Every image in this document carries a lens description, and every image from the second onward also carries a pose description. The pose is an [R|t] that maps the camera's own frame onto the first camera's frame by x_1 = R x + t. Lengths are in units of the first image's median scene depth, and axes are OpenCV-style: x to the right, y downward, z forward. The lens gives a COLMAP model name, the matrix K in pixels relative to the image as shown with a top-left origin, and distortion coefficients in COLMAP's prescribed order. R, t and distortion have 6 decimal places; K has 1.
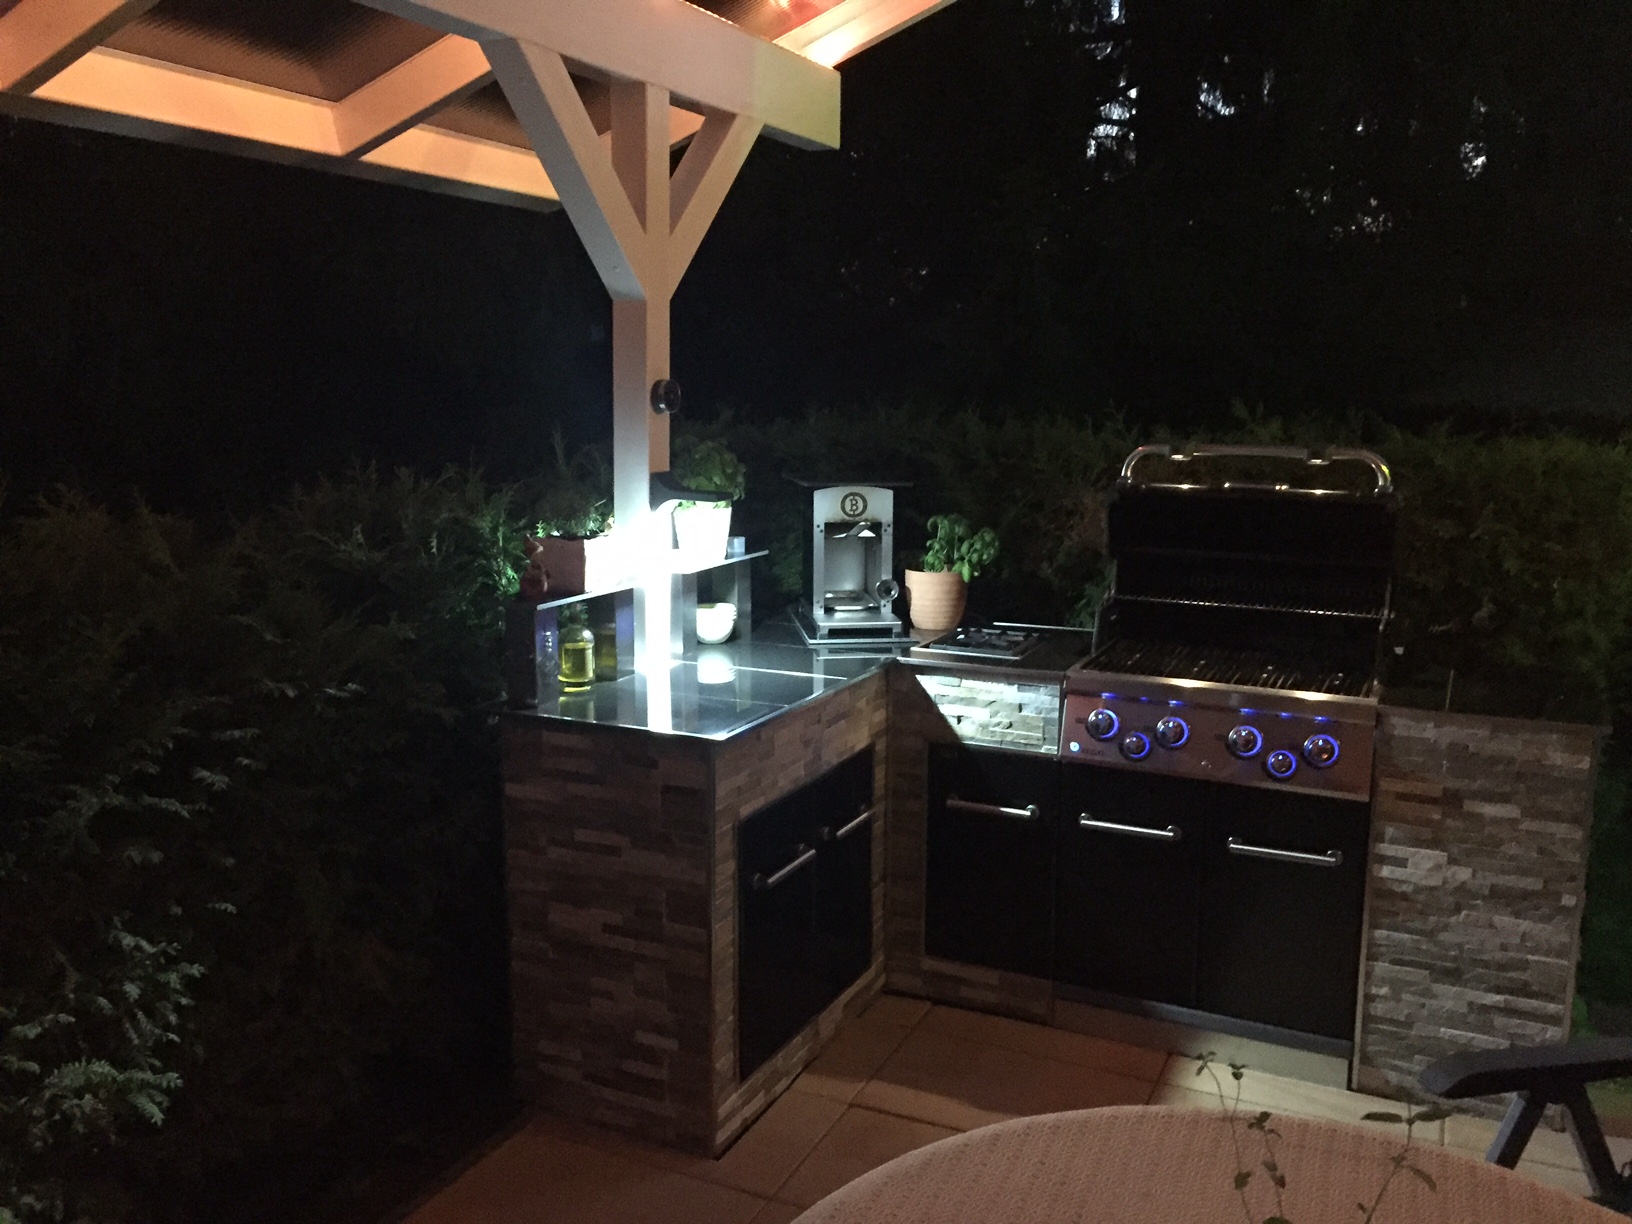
lens RADIAL K [[1388.9, 0, 816.0], [0, 1388.9, 612.0], [0, 0, 1]] dist [0.088474, -0.116800]
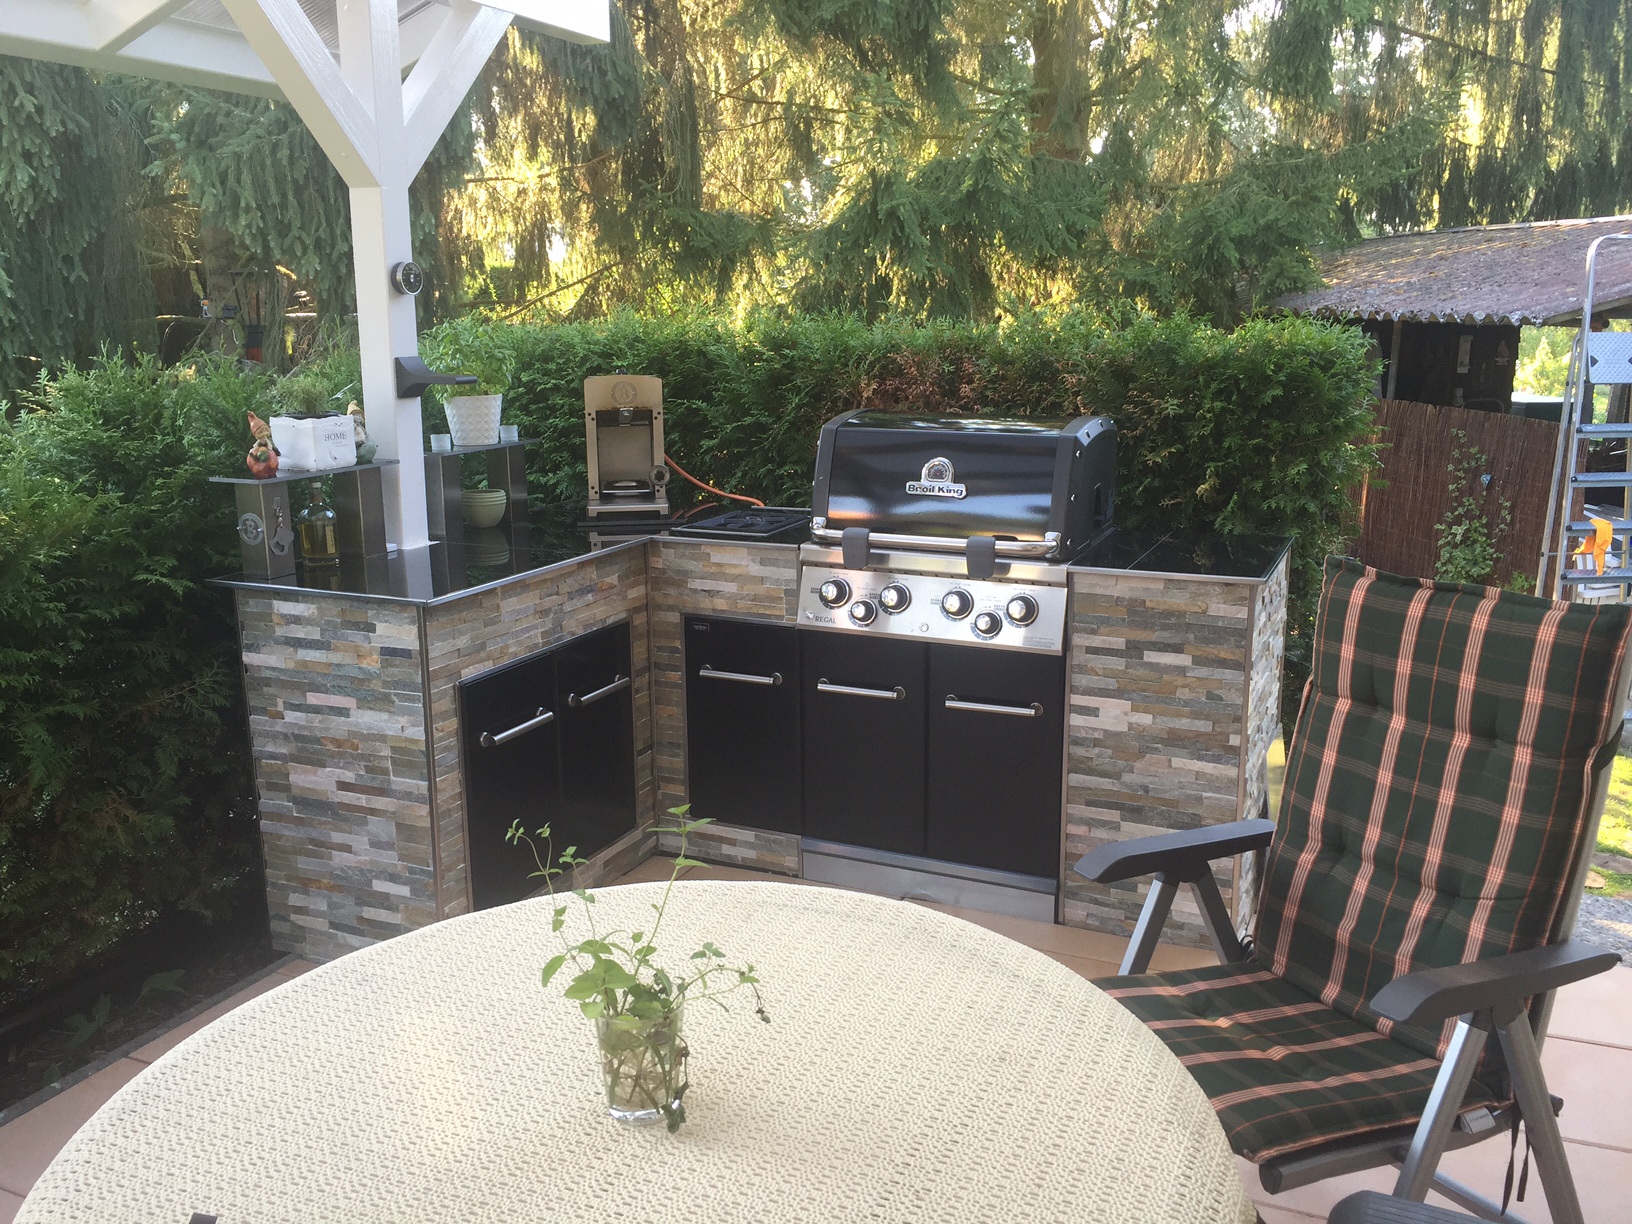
lens RADIAL K [[1388.9, 0, 816.0], [0, 1388.9, 612.0], [0, 0, 1]] dist [0.088474, -0.116800]
pose [[0.999655, -0.015793, 0.020976, 0.175354], [0.014724, 0.998632, 0.050174, 0.043123], [-0.021740, -0.049847, 0.998520, -0.058857]]
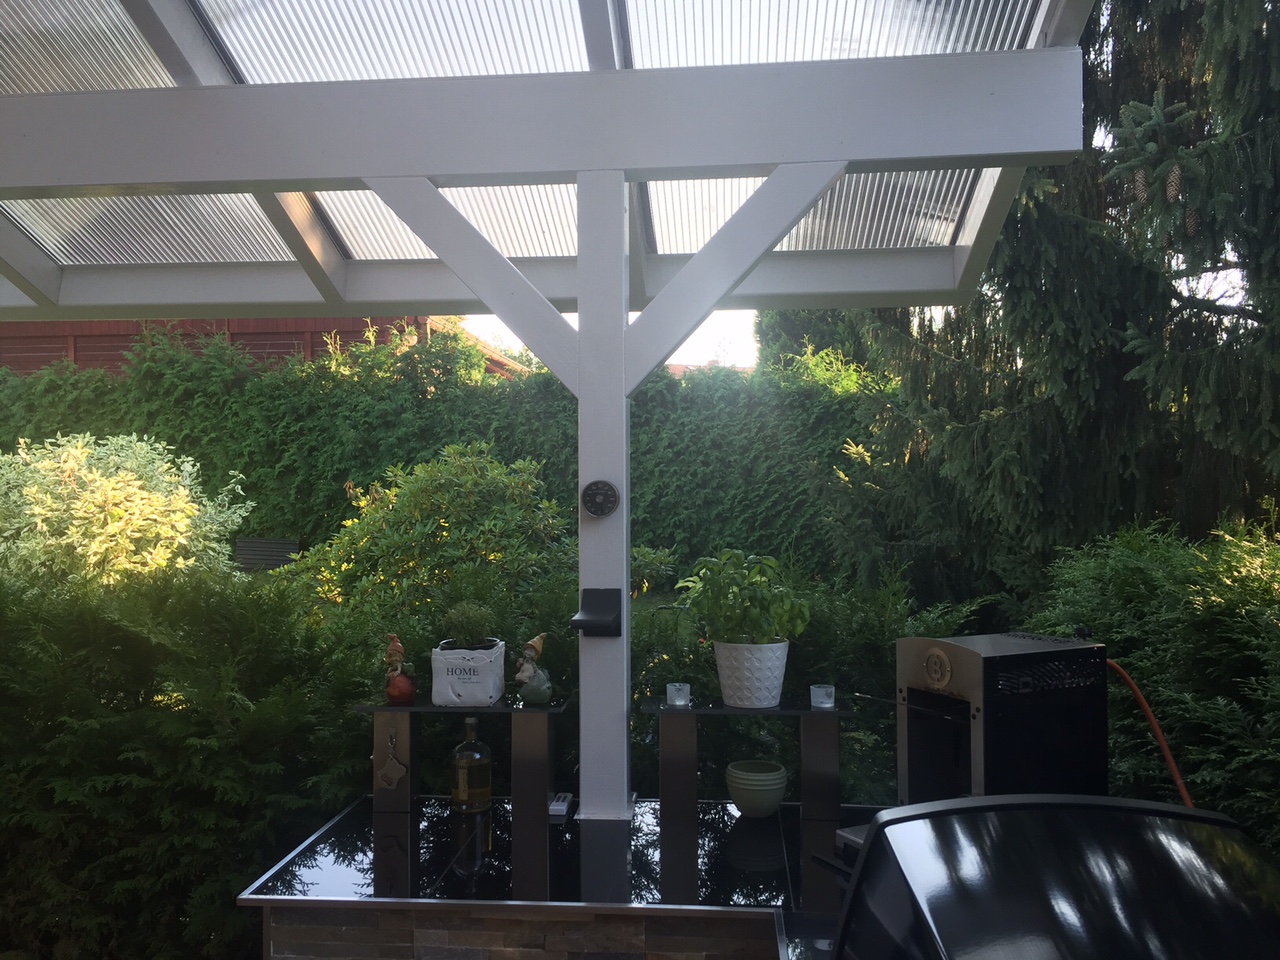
lens RADIAL K [[1083.3, 0, 640.0], [0, 1083.3, 480.0], [0, 0, 1]] dist [0.093191, -0.113150]
pose [[0.343576, -0.011732, -0.939052, 0.564279], [-0.148603, 0.986645, -0.066696, -0.131971], [0.927293, 0.162461, 0.337244, 0.816141]]
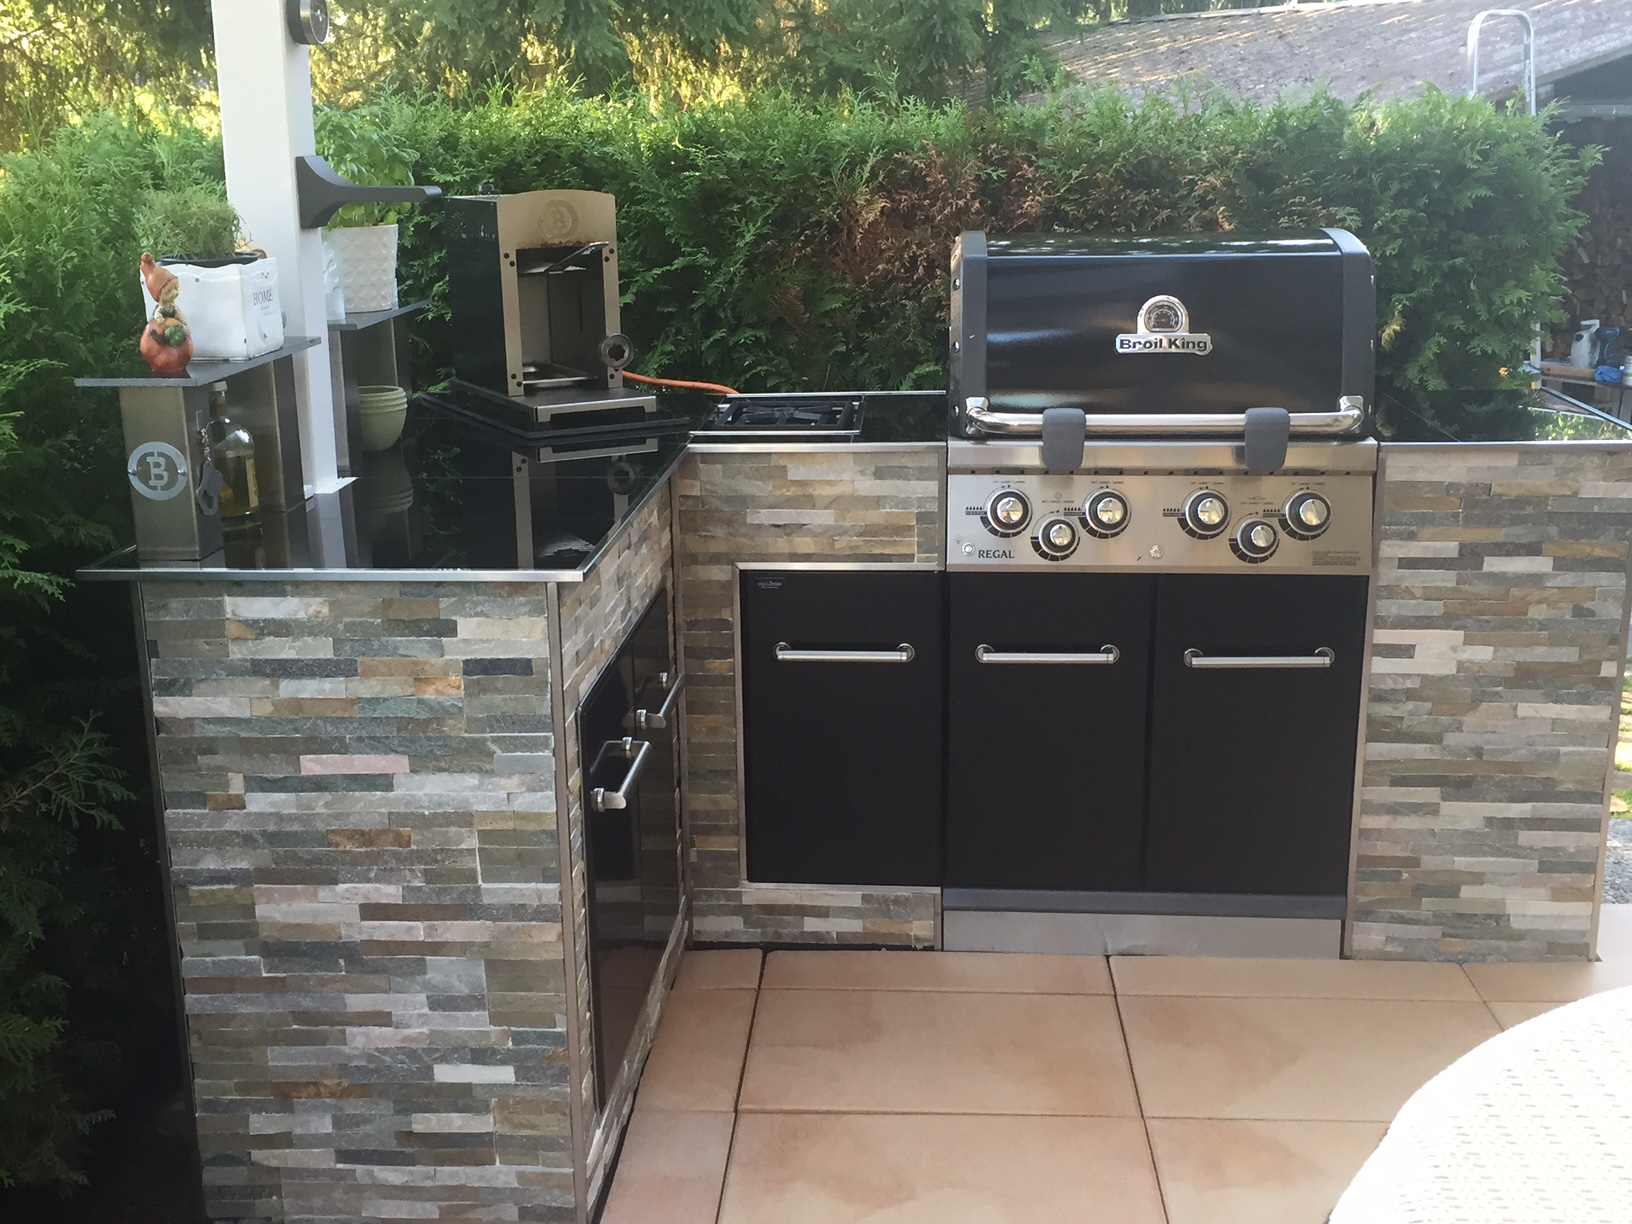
lens RADIAL K [[1869.3, 0, 816.0], [0, 1869.3, 612.0], [0, 0, 1]] dist [0.090619, -0.105500]
pose [[0.930172, -0.110162, 0.350206, -0.222138], [0.079898, 0.991798, 0.099770, 0.030216], [-0.358324, -0.064823, 0.931344, 0.169131]]
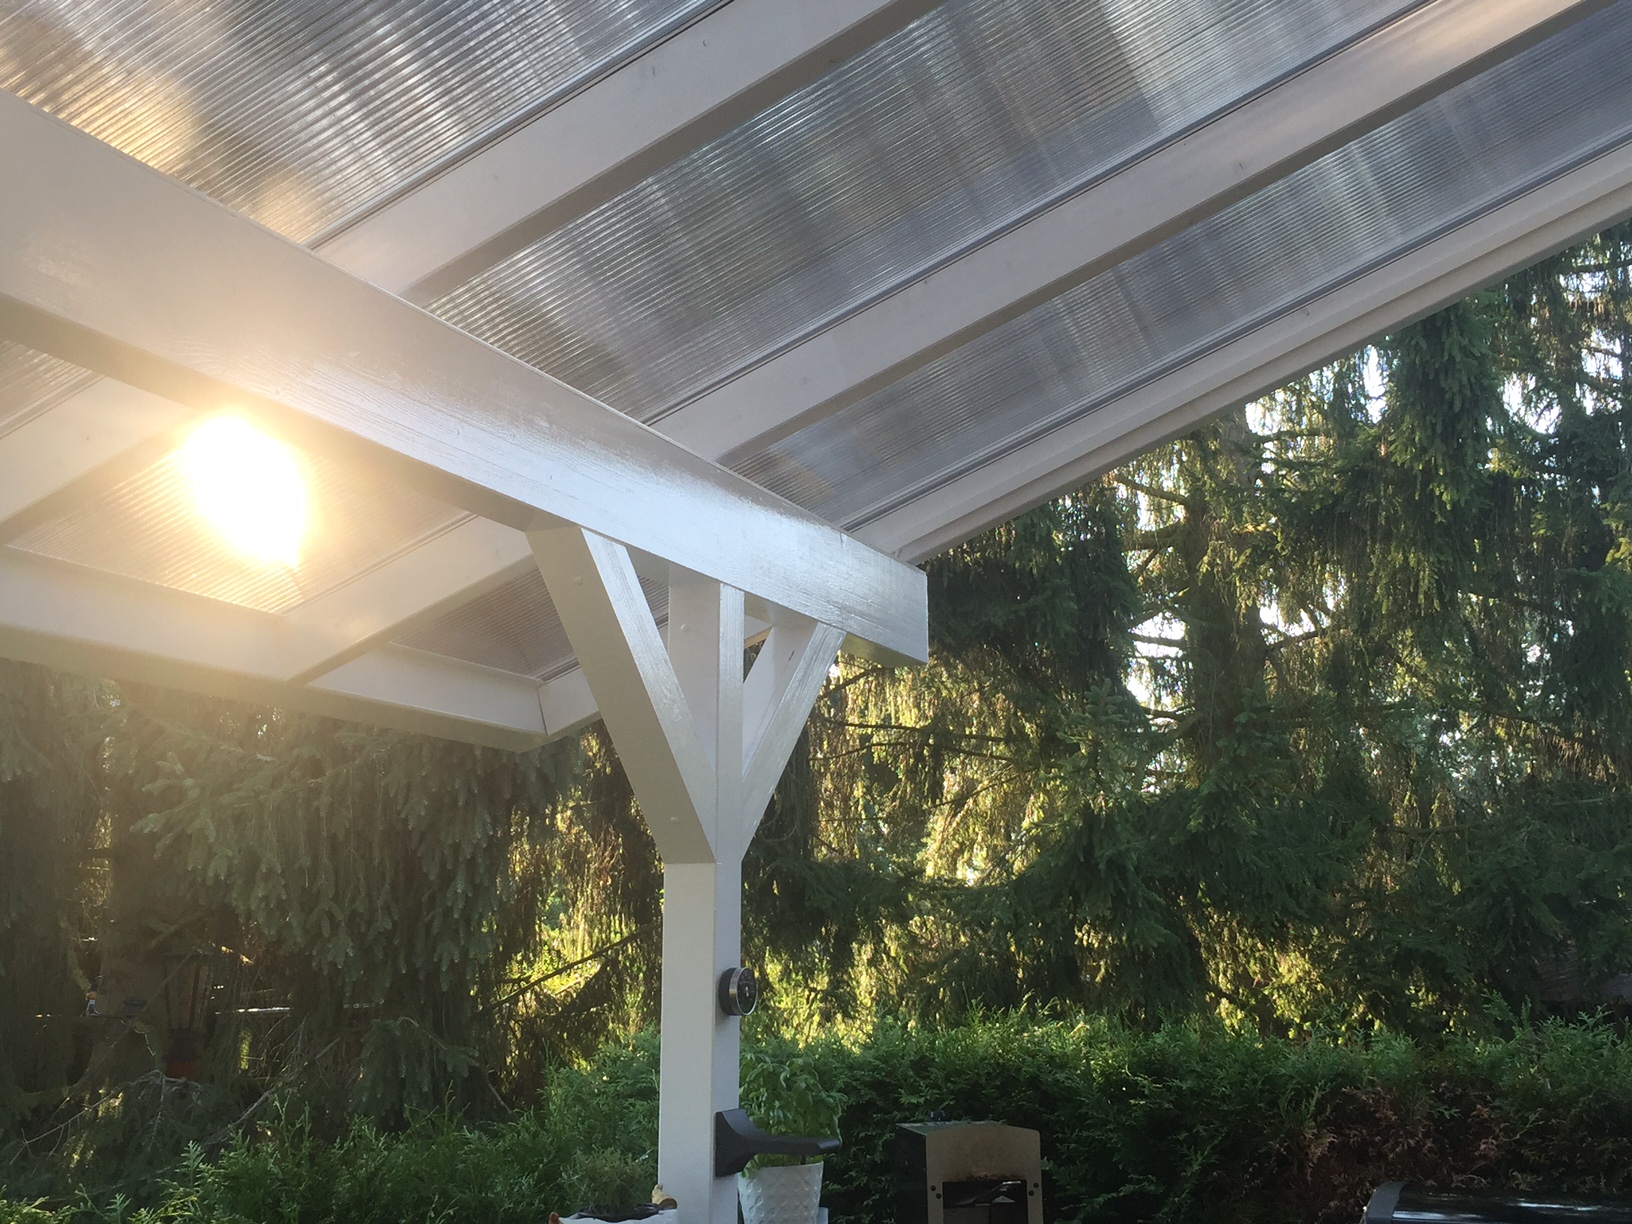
lens RADIAL K [[1869.3, 0, 816.0], [0, 1869.3, 612.0], [0, 0, 1]] dist [0.090619, -0.105500]
pose [[0.998999, -0.008909, 0.043841, -0.111308], [0.023583, 0.937619, -0.346863, -0.009840], [-0.038016, 0.347549, 0.936891, 0.057450]]
